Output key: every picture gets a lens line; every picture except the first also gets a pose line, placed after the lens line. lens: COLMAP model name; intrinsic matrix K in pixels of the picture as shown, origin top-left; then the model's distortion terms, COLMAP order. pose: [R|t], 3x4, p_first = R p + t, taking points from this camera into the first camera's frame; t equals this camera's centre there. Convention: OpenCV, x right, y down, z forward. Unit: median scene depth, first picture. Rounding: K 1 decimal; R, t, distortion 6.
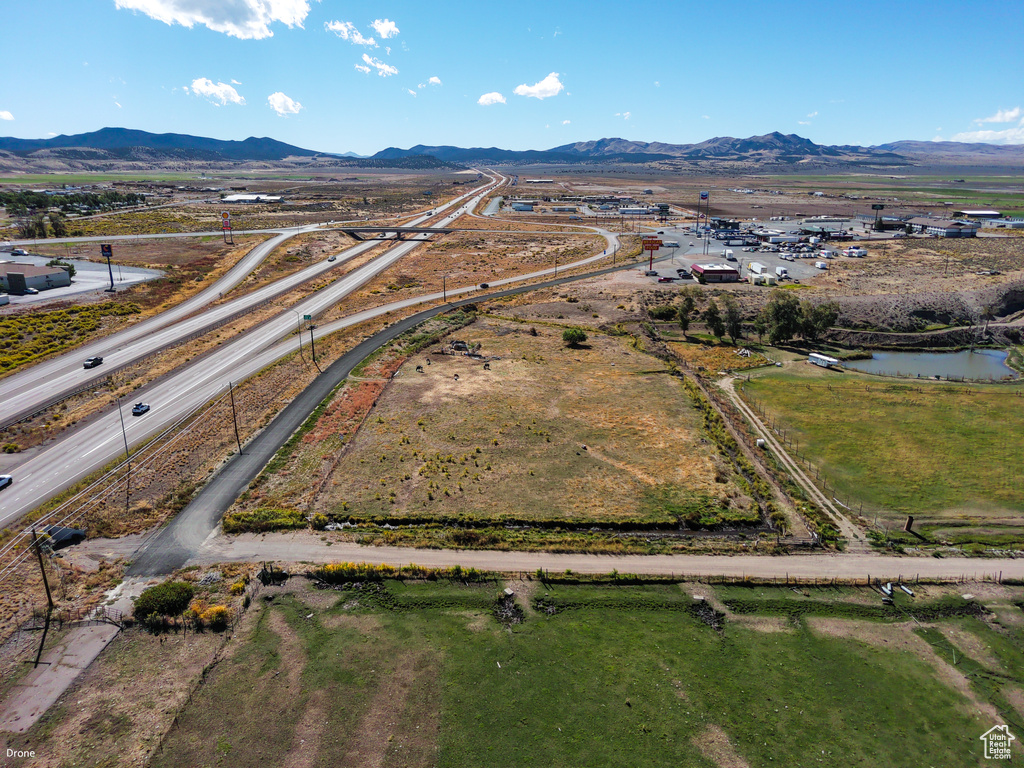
lens RADIAL K [[693.3, 0, 512.0], [0, 693.3, 384.0], [0, 0, 1]] dist [0.036201, -0.035162]
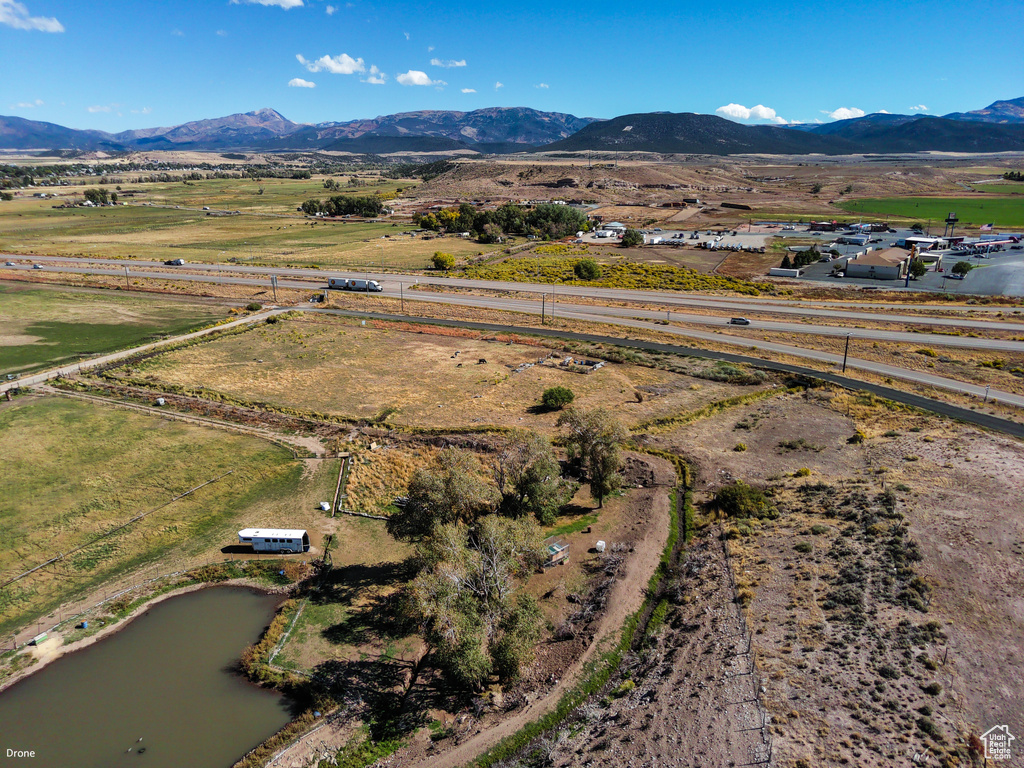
lens RADIAL K [[693.3, 0, 512.0], [0, 693.3, 384.0], [0, 0, 1]] dist [0.036201, -0.035162]
pose [[-0.369623, 0.268202, -0.889633, 0.877250], [-0.278543, 0.881423, 0.381455, -0.405383], [0.886450, 0.388795, -0.251088, 1.363025]]
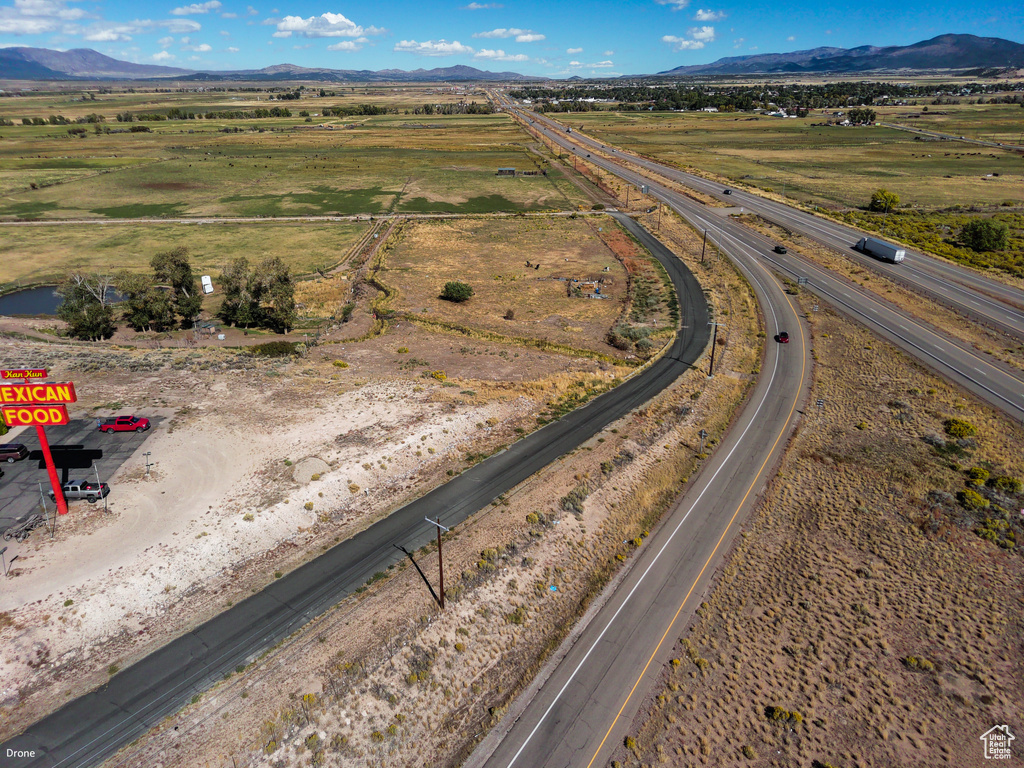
lens RADIAL K [[693.3, 0, 512.0], [0, 693.3, 384.0], [0, 0, 1]] dist [0.036201, -0.035162]
pose [[-0.997748, 0.018155, -0.064571, 0.085872], [-0.027917, 0.762936, 0.645871, -0.627122], [0.060989, 0.646219, -0.760711, 2.061307]]
